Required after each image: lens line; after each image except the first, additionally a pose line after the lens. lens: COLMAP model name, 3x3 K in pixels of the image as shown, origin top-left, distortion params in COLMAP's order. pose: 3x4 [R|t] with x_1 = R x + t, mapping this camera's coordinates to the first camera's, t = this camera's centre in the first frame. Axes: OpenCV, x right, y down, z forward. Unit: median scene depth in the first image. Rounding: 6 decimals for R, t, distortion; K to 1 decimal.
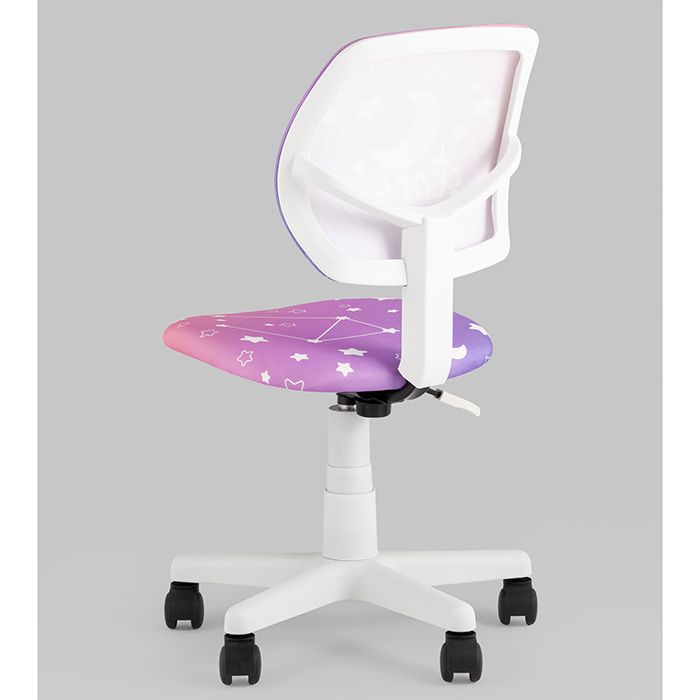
lens RADIAL K [[2536.0, 0, 350.0], [0, 2536.0, 350.0], [0, 0, 1]] dist [-0.234656, -0.430848]
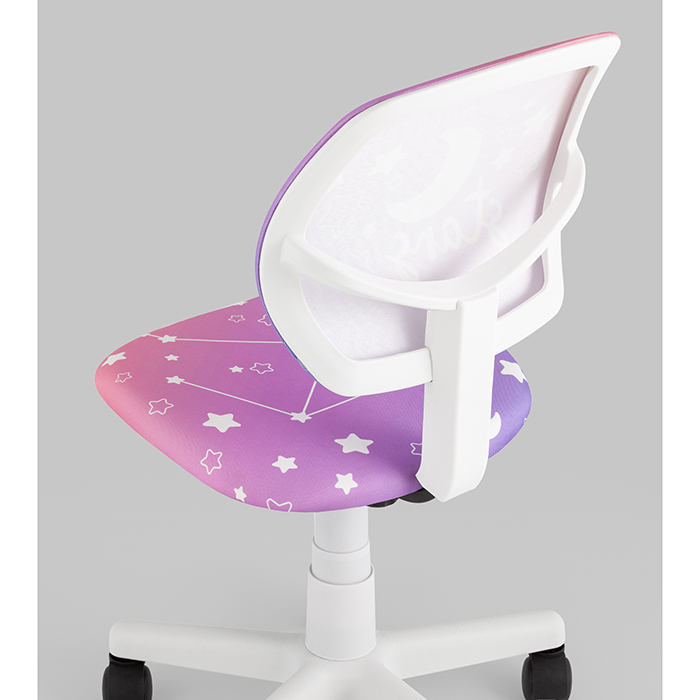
lens RADIAL K [[2536.0, 0, 350.0], [0, 2536.0, 350.0], [0, 0, 1]] dist [-0.234656, -0.430848]
pose [[0.998573, -0.006130, 0.053051, -0.040200], [-0.009139, 0.959122, 0.282845, -0.241012], [-0.052616, -0.282926, 0.957697, 0.292959]]
